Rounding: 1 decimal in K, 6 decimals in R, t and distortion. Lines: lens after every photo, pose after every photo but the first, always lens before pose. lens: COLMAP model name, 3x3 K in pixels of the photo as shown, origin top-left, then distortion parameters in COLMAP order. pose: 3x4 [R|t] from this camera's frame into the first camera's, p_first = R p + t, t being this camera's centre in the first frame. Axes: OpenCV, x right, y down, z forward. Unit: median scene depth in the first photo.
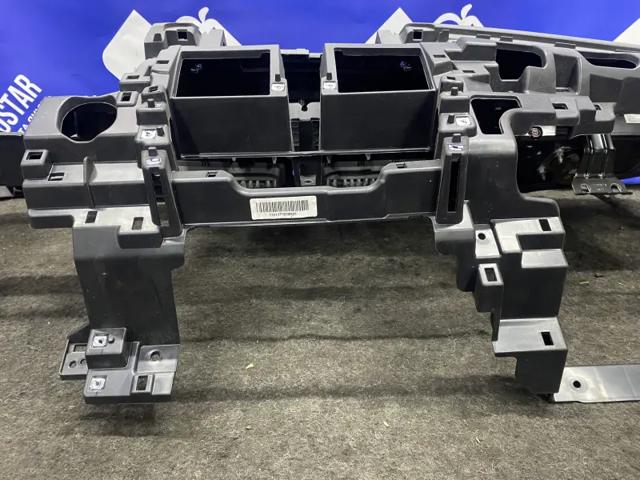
lens RADIAL K [[481.8, 0, 323.7], [0, 481.8, 241.8], [0, 0, 1]] dist [0.002201, -0.011987]
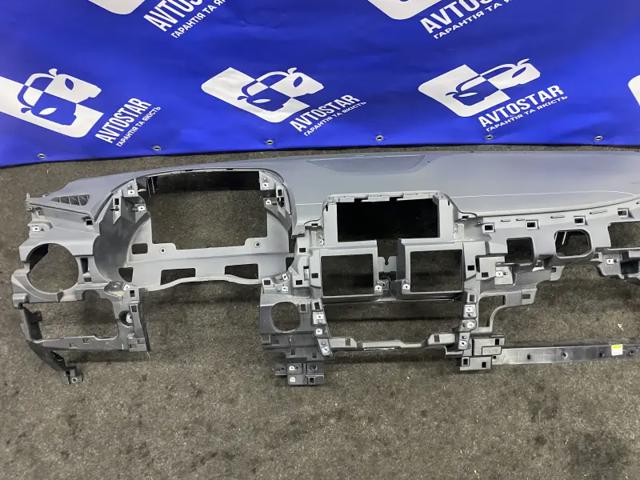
lens RADIAL K [[481.8, 0, 323.7], [0, 481.8, 241.8], [0, 0, 1]] dist [0.002201, -0.011987]
pose [[0.999633, 0.003596, 0.026847, -0.344768], [-0.022178, 0.677716, 0.734989, -1.760955], [-0.015552, -0.735315, 0.677547, -0.117578]]
